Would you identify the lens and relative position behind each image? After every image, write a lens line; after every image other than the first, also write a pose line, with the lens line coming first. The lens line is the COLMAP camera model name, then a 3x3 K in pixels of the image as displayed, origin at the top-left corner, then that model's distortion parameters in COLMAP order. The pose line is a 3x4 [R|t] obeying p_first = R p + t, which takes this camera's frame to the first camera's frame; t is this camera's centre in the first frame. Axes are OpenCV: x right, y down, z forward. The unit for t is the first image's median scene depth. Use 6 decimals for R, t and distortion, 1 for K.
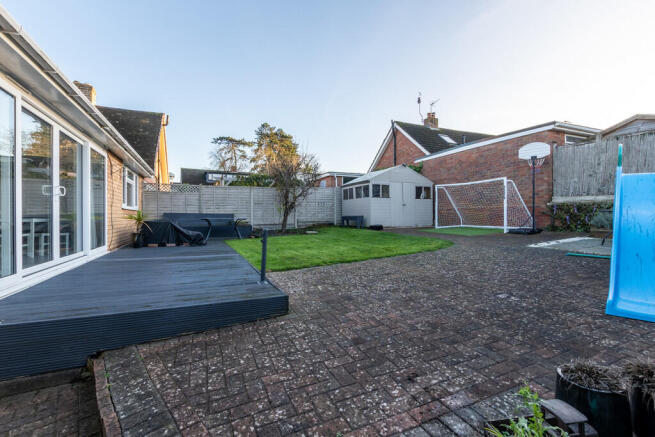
lens RADIAL K [[289.1, 0, 327.5], [0, 289.1, 218.5], [0, 0, 1]] dist [0.000427, 0.000088]
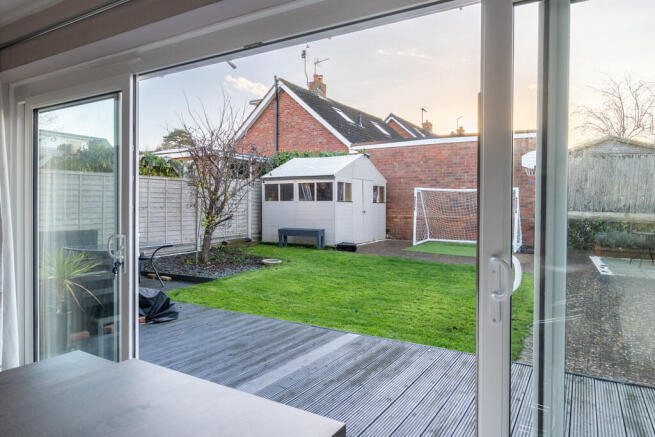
lens RADIAL K [[423.1, 0, 347.1], [0, 423.1, 216.7], [0, 0, 1]] dist [0.000520, 0.000029]
pose [[0.820558, 0.000437, 0.571564, -0.350575], [-0.007255, 0.999927, 0.009652, -0.043850], [-0.571518, -0.012067, 0.820501, 0.172796]]
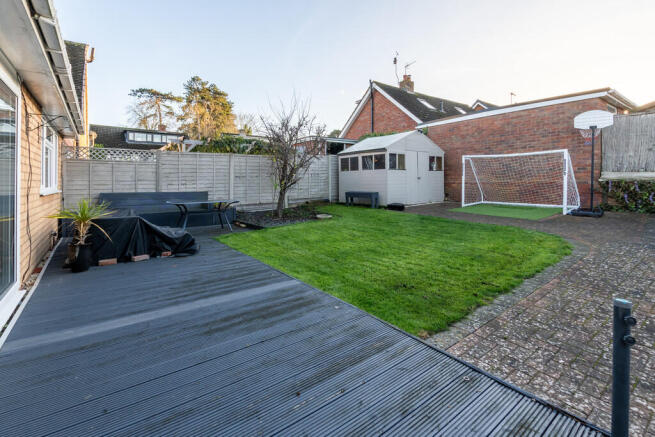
lens RADIAL K [[304.9, 0, 333.4], [0, 304.9, 183.7], [0, 0, 1]] dist [0.001567, -0.000034]
pose [[0.975663, -0.005151, 0.219213, -0.170076], [0.005789, 0.999981, -0.002267, -0.029459], [-0.219197, 0.003481, 0.975674, 0.182767]]
